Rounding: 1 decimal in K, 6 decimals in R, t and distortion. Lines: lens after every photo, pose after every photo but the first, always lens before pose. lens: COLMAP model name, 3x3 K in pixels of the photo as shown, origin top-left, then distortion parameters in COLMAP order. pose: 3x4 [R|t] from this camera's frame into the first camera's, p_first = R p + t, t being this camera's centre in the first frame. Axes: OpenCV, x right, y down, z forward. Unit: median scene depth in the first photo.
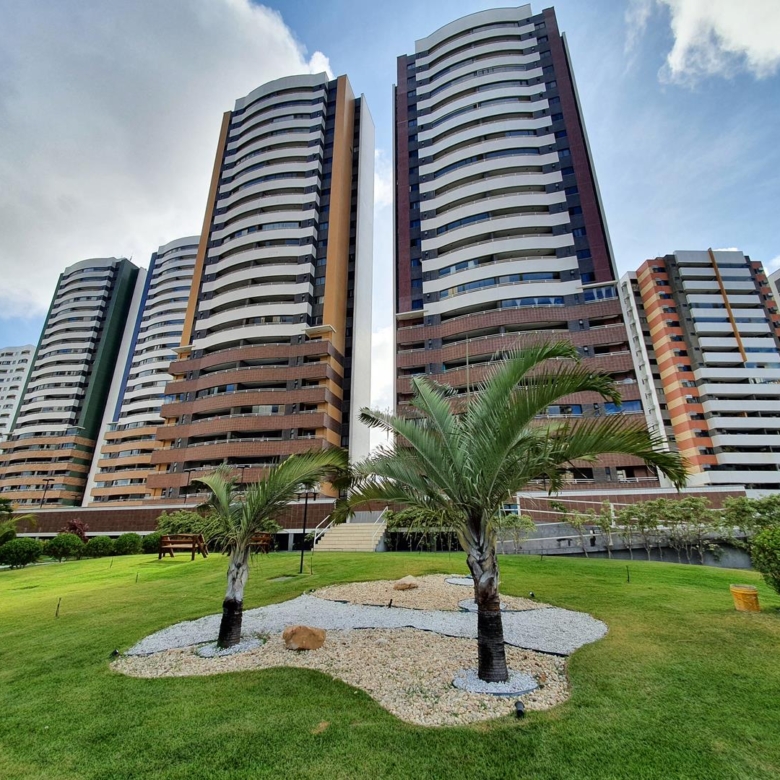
lens RADIAL K [[415.5, 0, 391.3], [0, 415.5, 397.2], [0, 0, 1]] dist [0.005817, 0.002292]
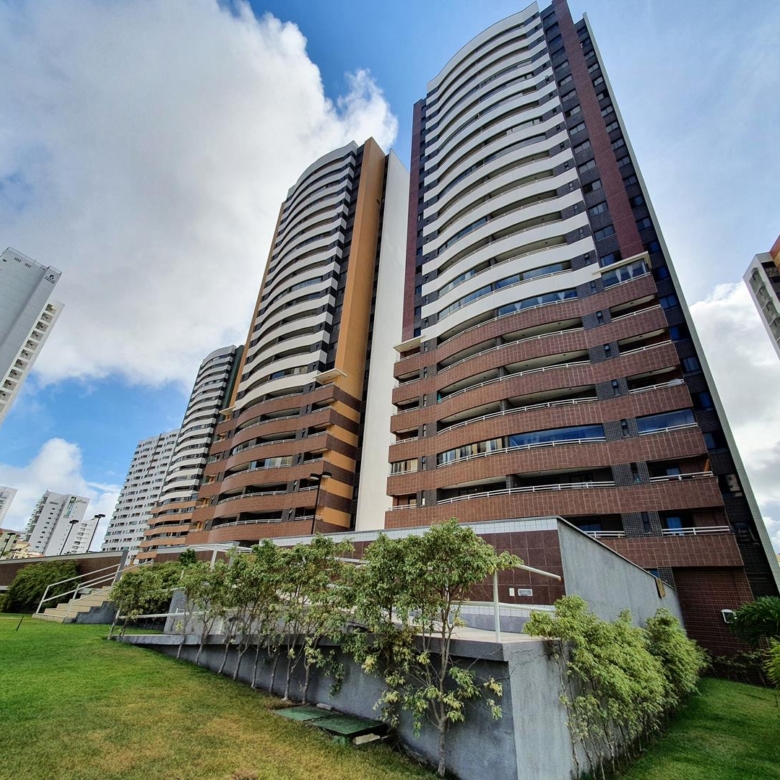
lens RADIAL K [[415.5, 0, 391.3], [0, 415.5, 397.2], [0, 0, 1]] dist [0.005817, 0.002292]
pose [[0.938329, -0.113746, -0.326498, 0.261034], [0.066094, 0.985931, -0.153532, 0.043549], [0.339368, 0.122484, 0.932645, 0.153258]]
